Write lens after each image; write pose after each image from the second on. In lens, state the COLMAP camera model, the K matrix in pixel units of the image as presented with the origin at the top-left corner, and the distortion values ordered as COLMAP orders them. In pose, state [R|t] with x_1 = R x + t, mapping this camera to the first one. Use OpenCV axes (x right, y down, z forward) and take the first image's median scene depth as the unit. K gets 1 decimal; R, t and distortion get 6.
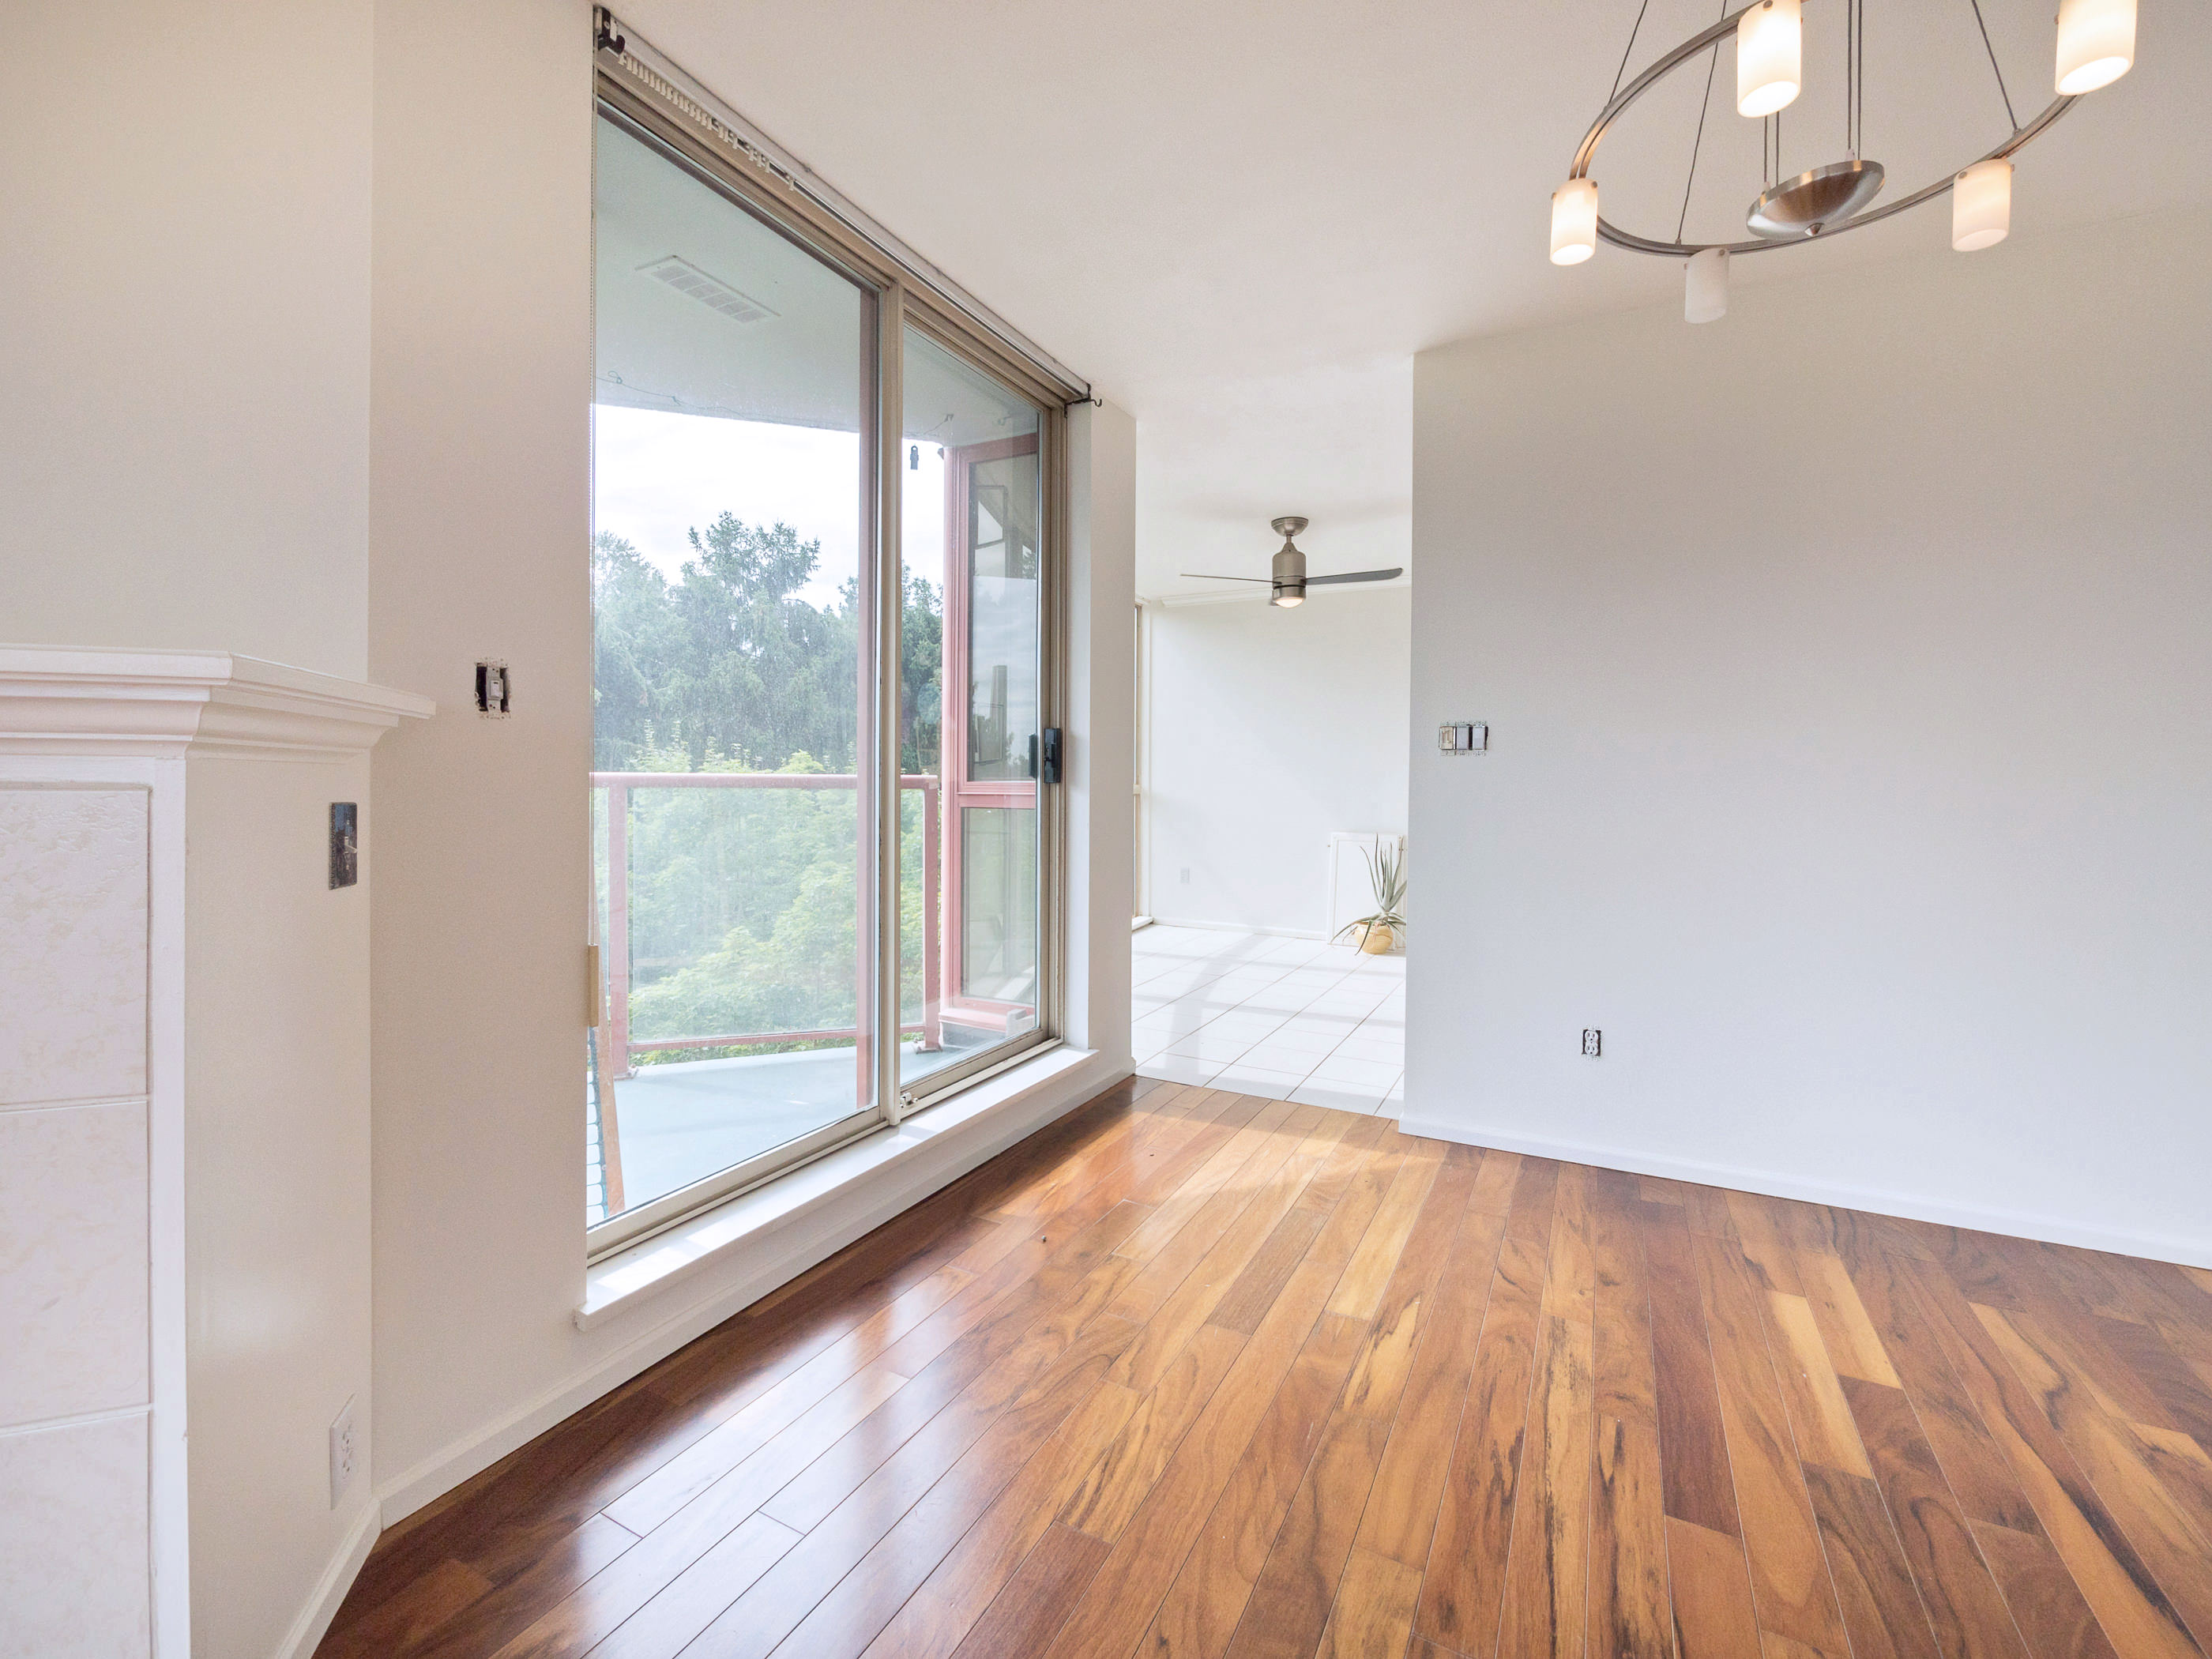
lens RADIAL K [[946.9, 0, 1108.5], [0, 946.9, 785.5], [0, 0, 1]] dist [-0.001087, 0.000497]
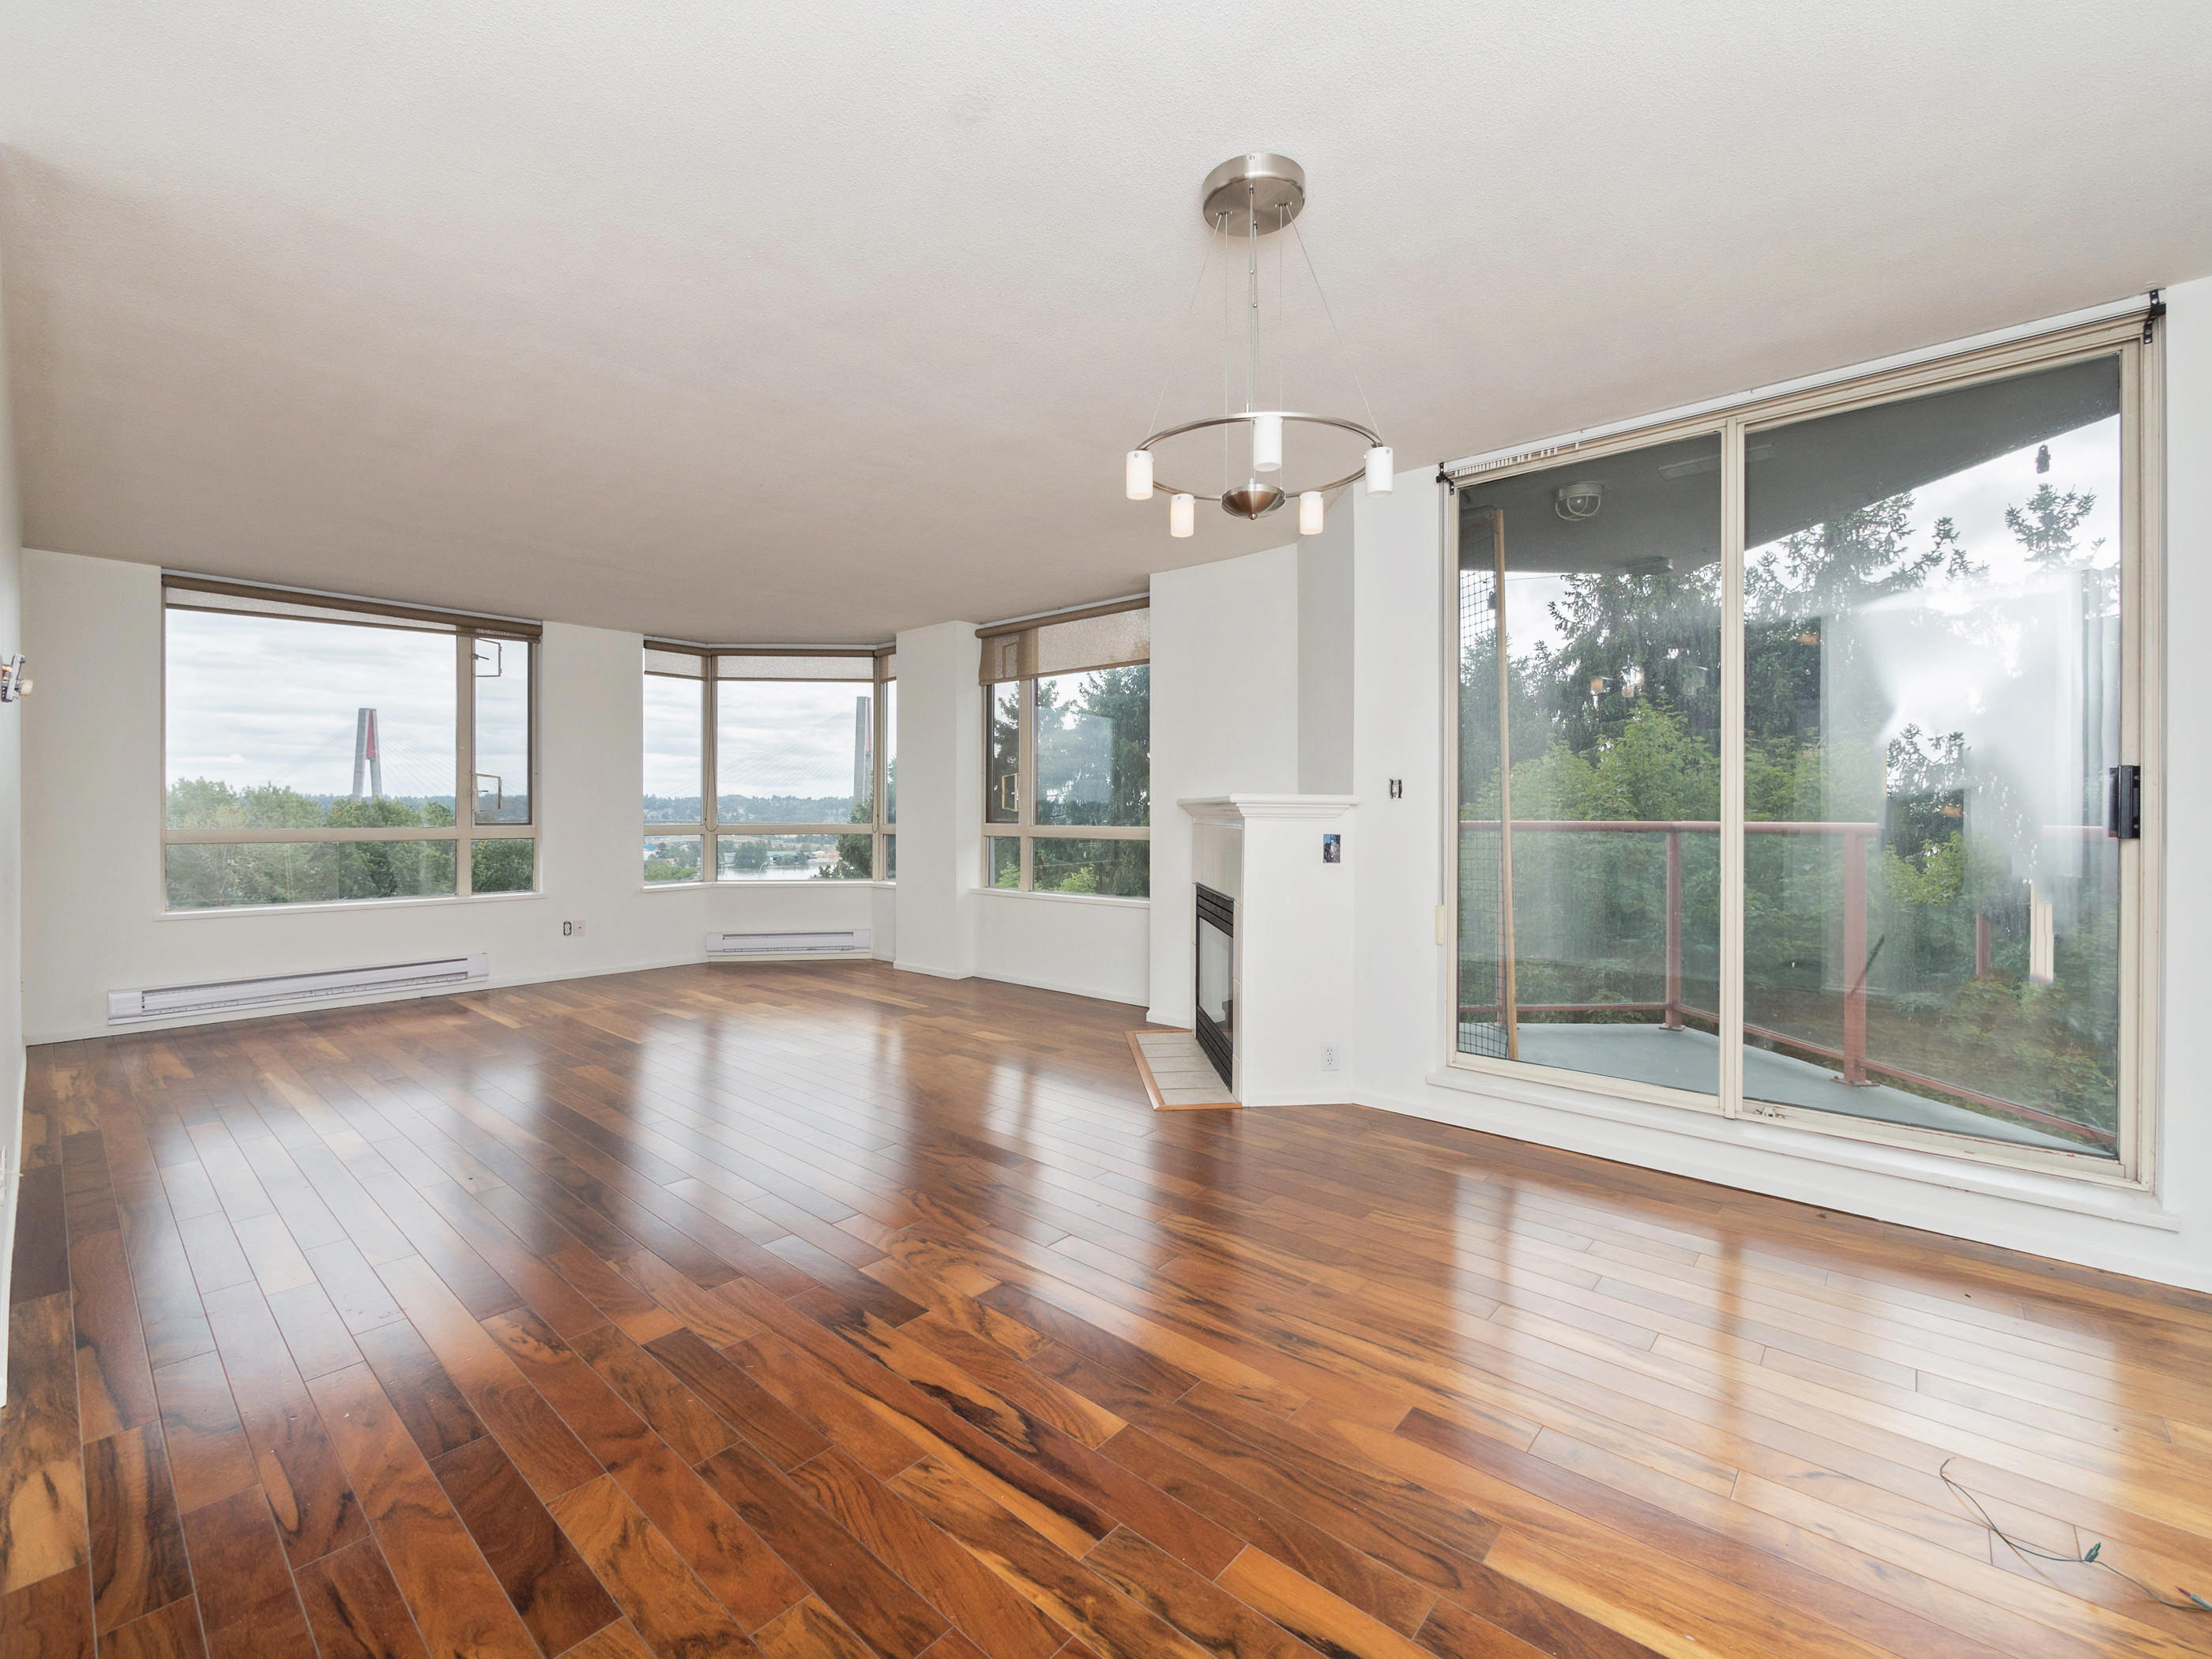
lens RADIAL K [[937.0, 0, 1105.2], [0, 937.0, 819.6], [0, 0, 1]] dist [-0.002014, -0.000413]
pose [[-0.230524, -0.001193, -0.973066, 1.909923], [-0.011723, 0.999930, 0.001551, -0.018466], [0.972996, 0.011765, -0.230521, 0.875209]]
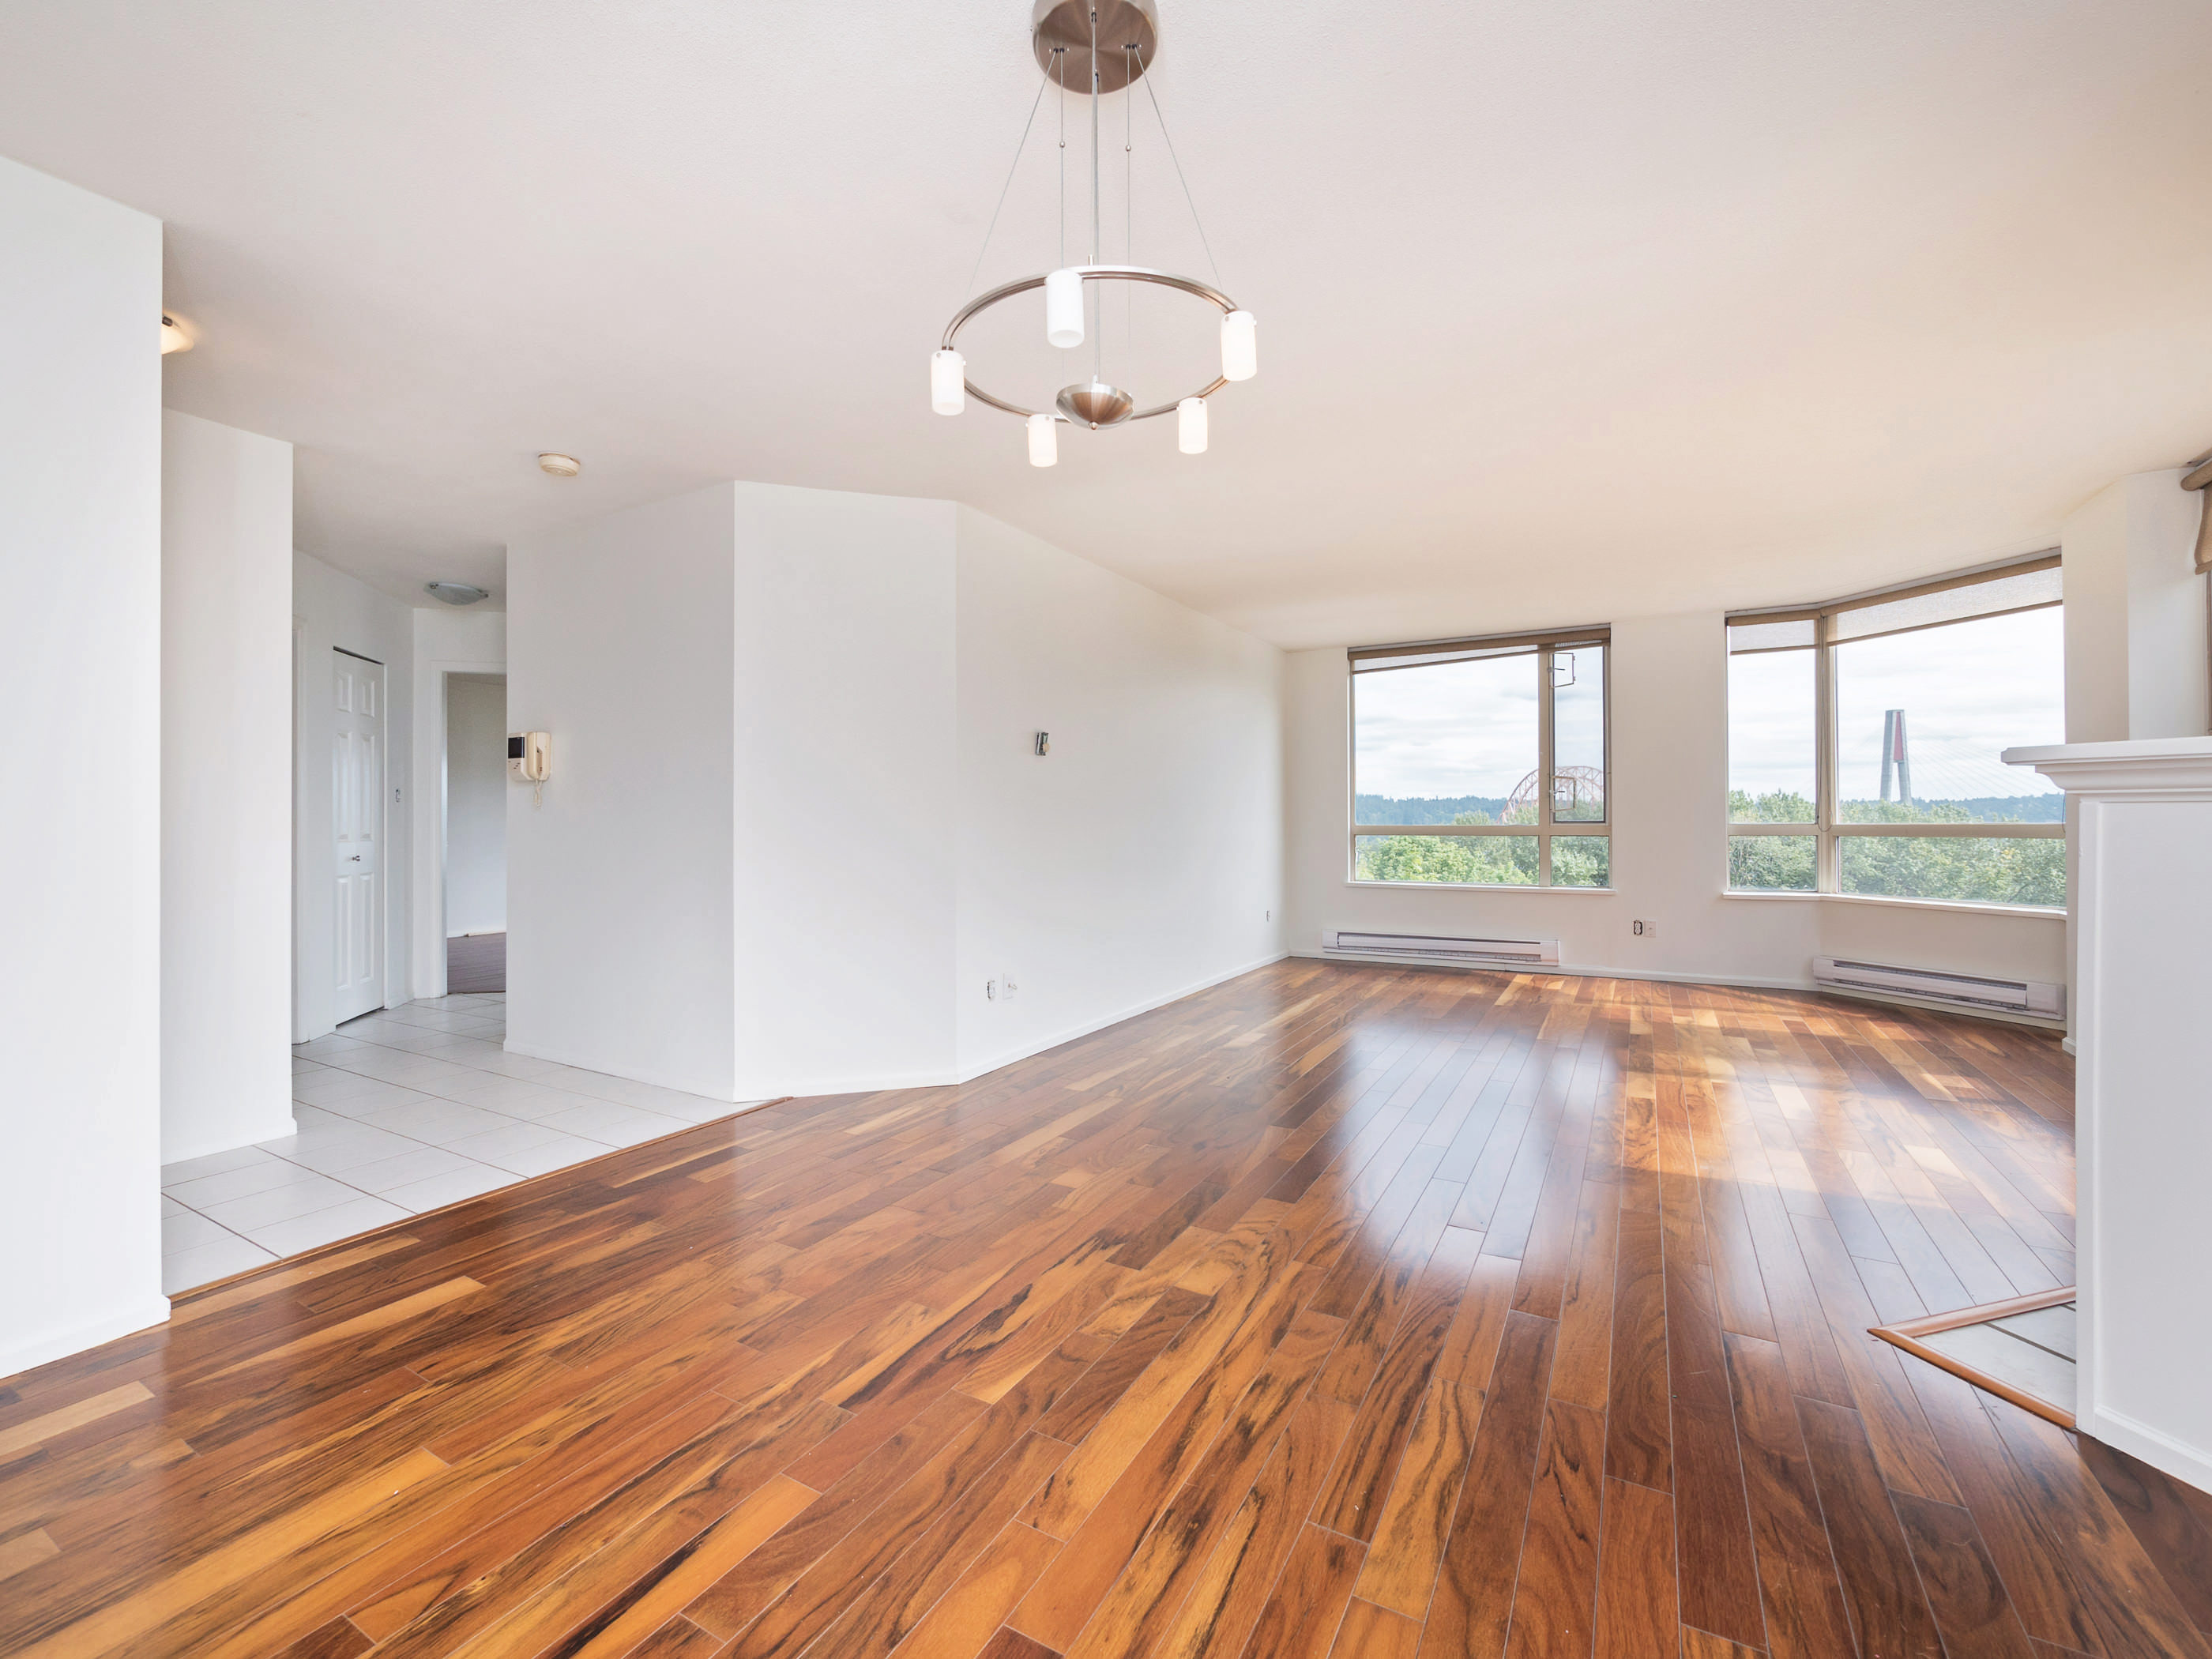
lens RADIAL K [[937.0, 0, 1105.2], [0, 937.0, 819.6], [0, 0, 1]] dist [-0.002014, -0.000413]
pose [[-0.999450, -0.002169, 0.033082, 0.523080], [-0.001897, 0.999964, 0.008266, -0.003234], [-0.033099, 0.008199, -0.999418, 1.846632]]
